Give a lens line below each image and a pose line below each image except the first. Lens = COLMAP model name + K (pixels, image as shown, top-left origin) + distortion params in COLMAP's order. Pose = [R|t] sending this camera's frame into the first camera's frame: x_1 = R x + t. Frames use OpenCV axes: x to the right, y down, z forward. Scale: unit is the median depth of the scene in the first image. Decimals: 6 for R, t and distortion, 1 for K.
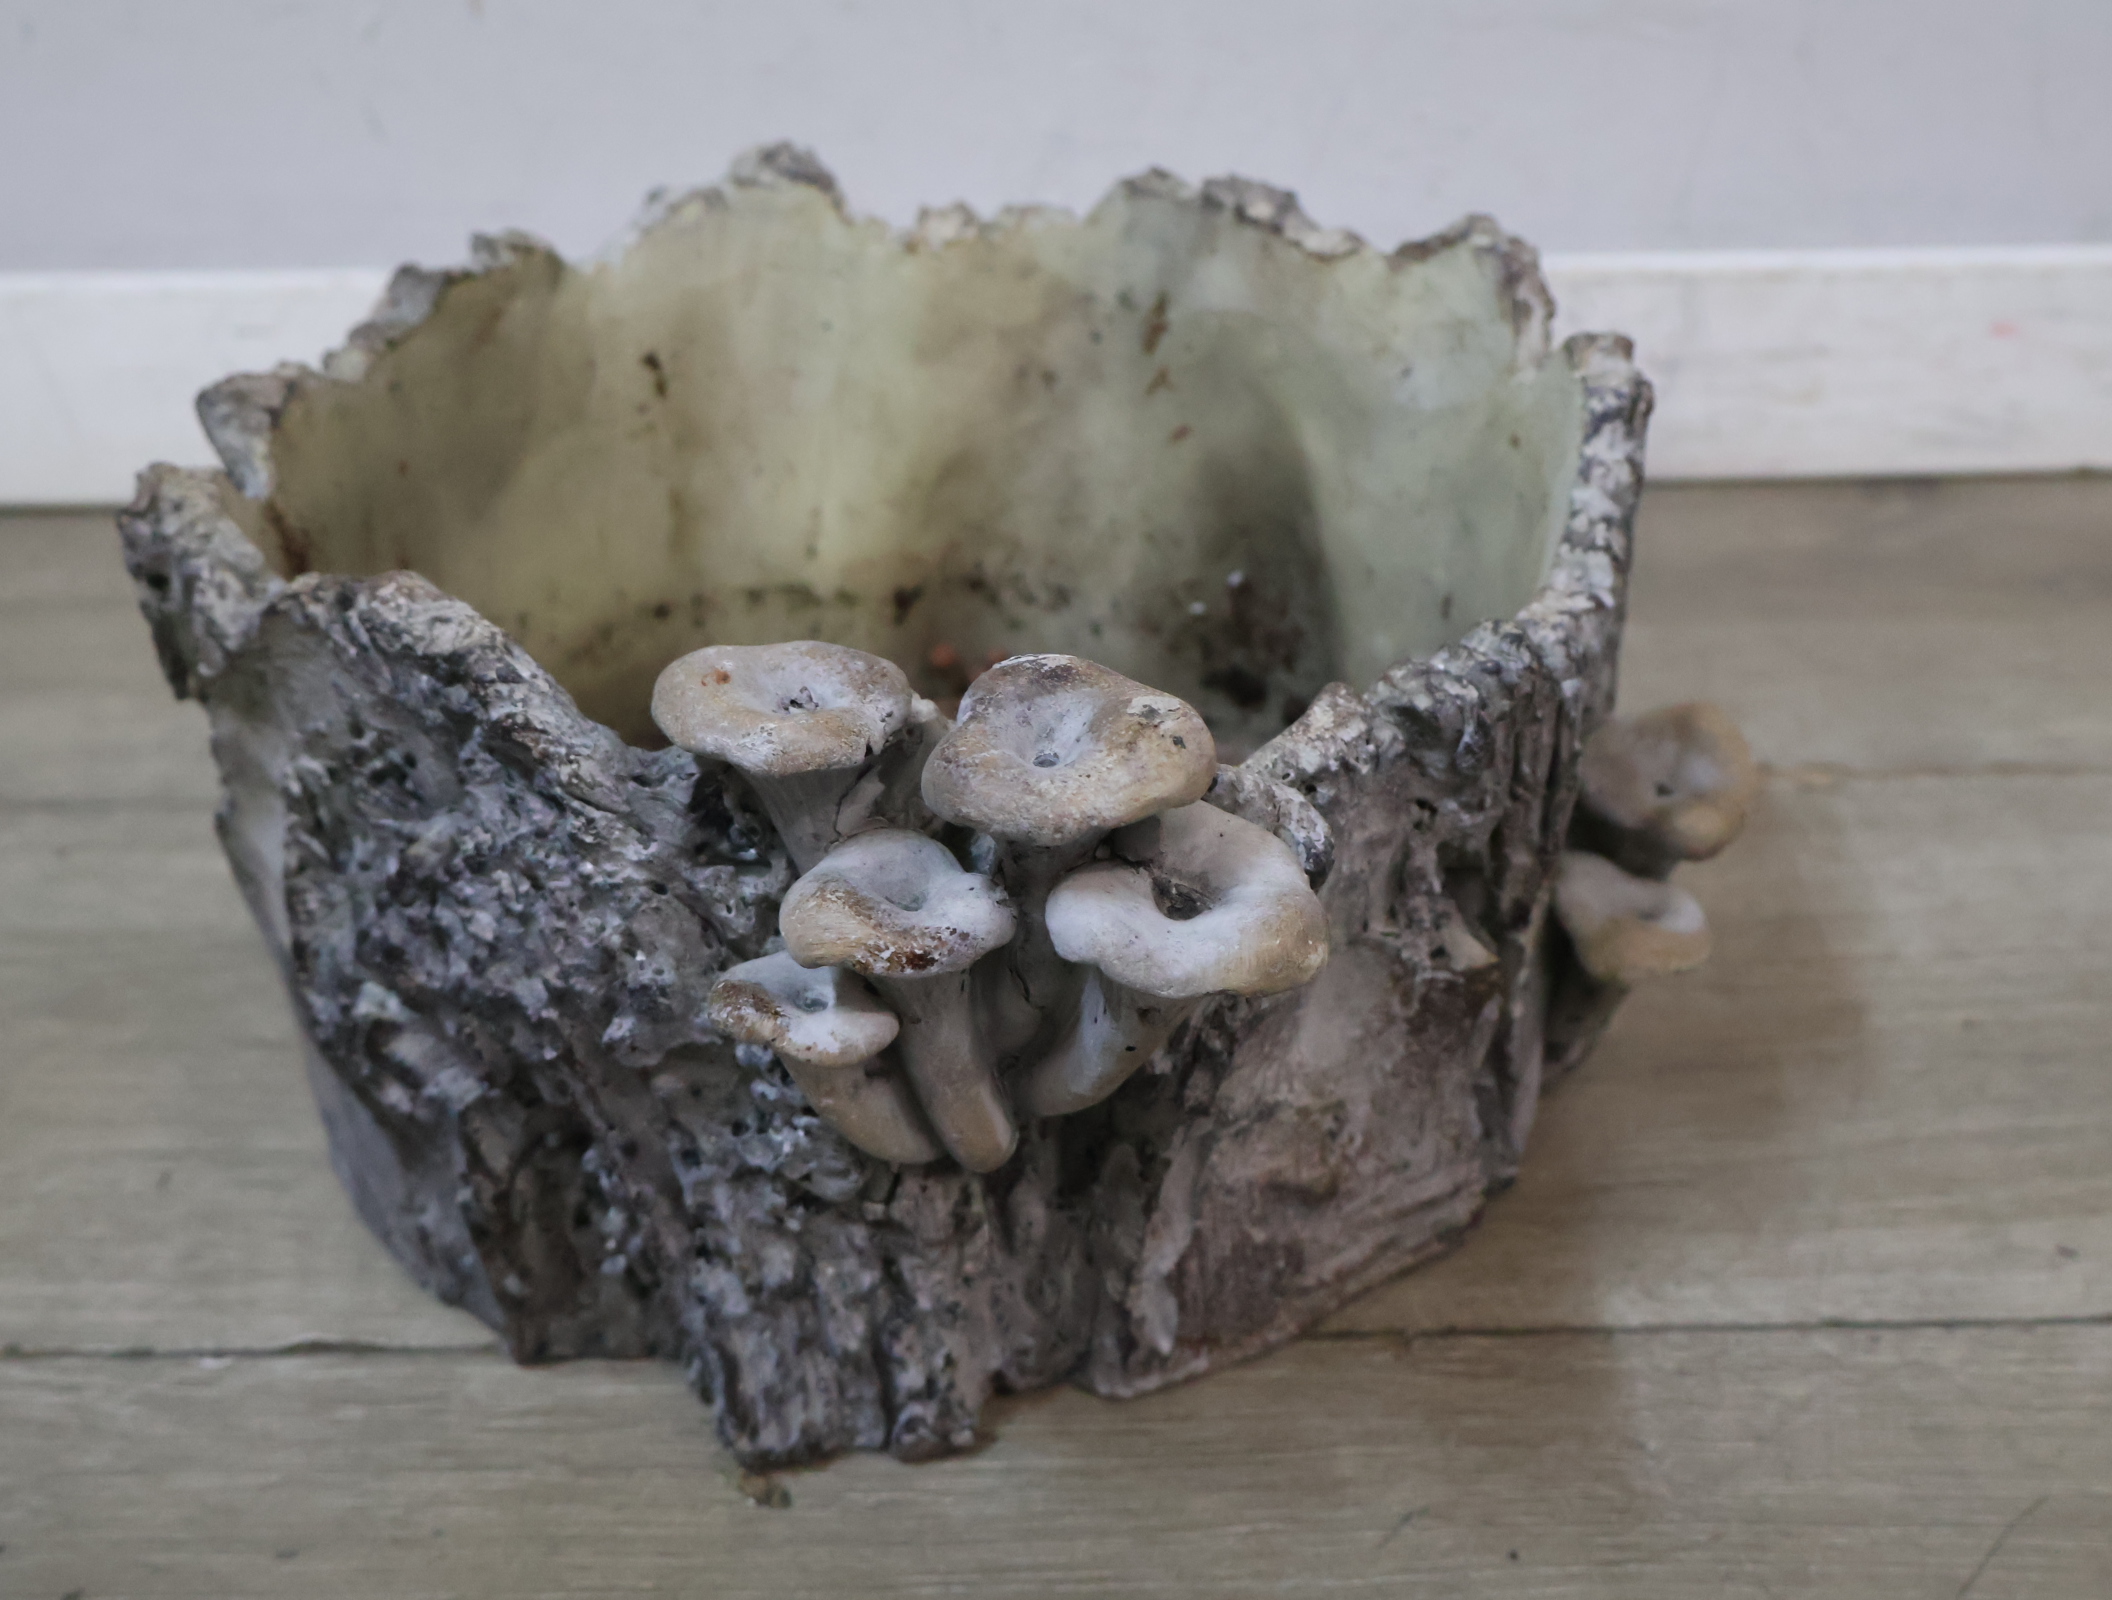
lens RADIAL K [[2642.4, 0, 1056.0], [0, 2642.4, 800.0], [0, 0, 1]] dist [-0.004820, 0.064353]
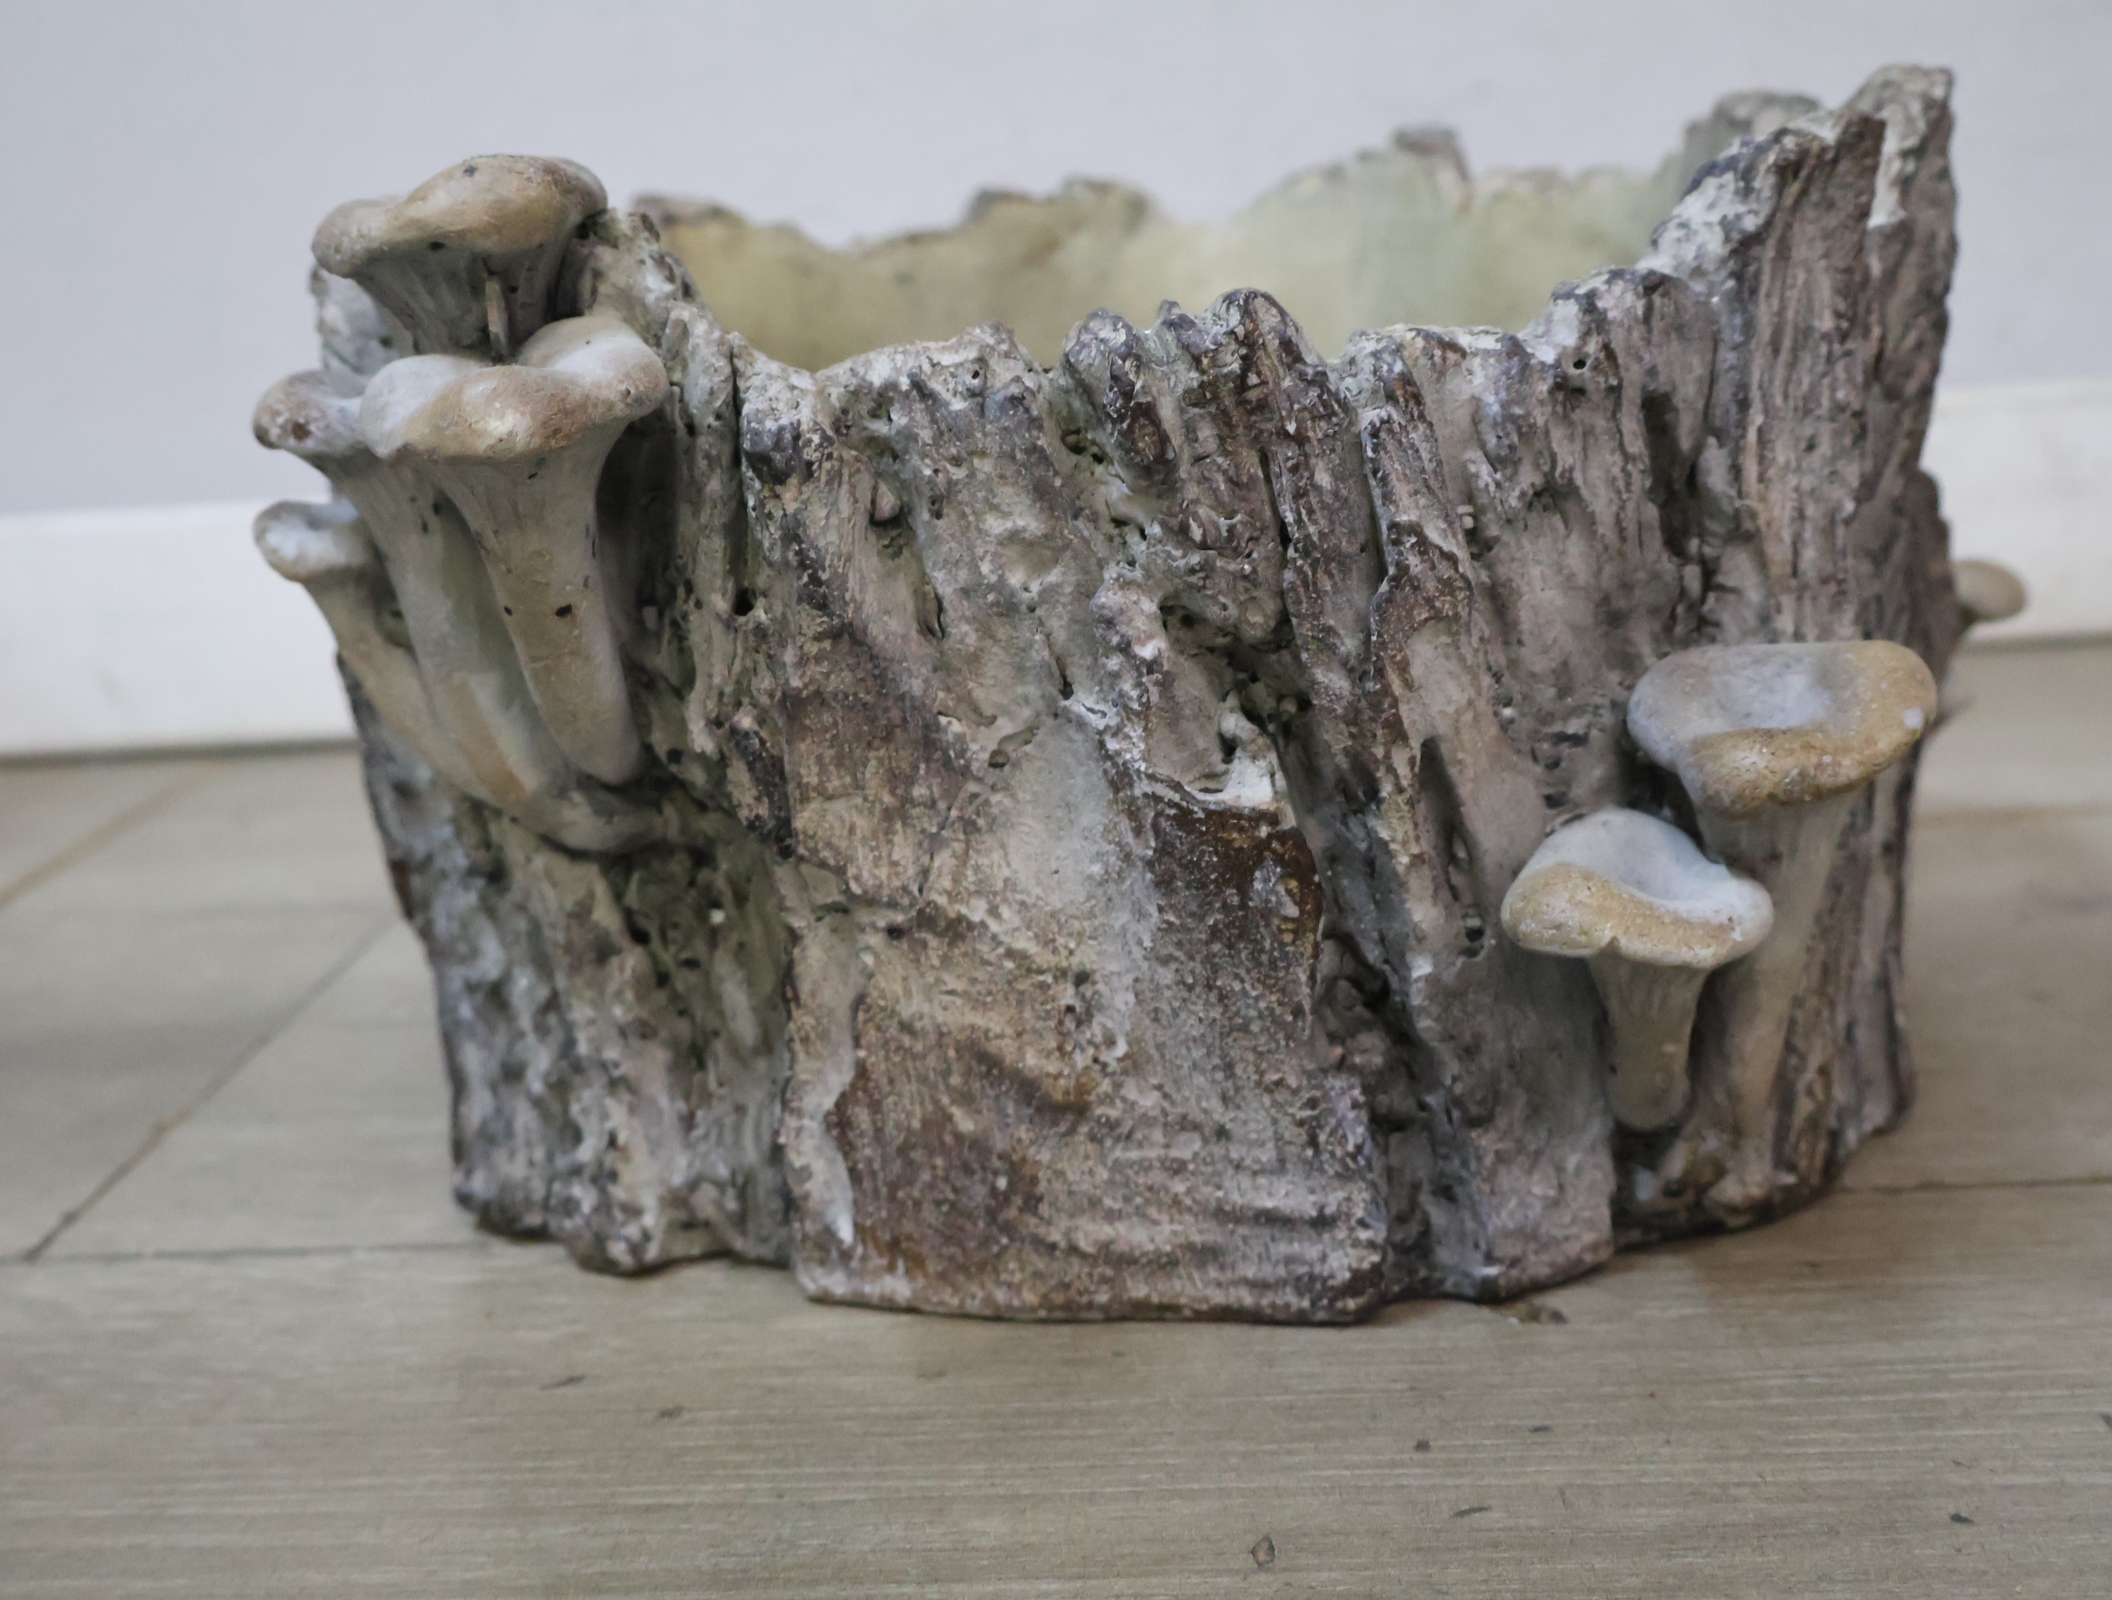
lens RADIAL K [[2642.4, 0, 1056.0], [0, 2642.4, 800.0], [0, 0, 1]] dist [-0.004820, 0.064353]
pose [[0.687837, 0.142572, -0.711725, 0.626007], [-0.328006, 0.935751, -0.129548, 0.167089], [0.647528, 0.322558, 0.690409, 0.453214]]
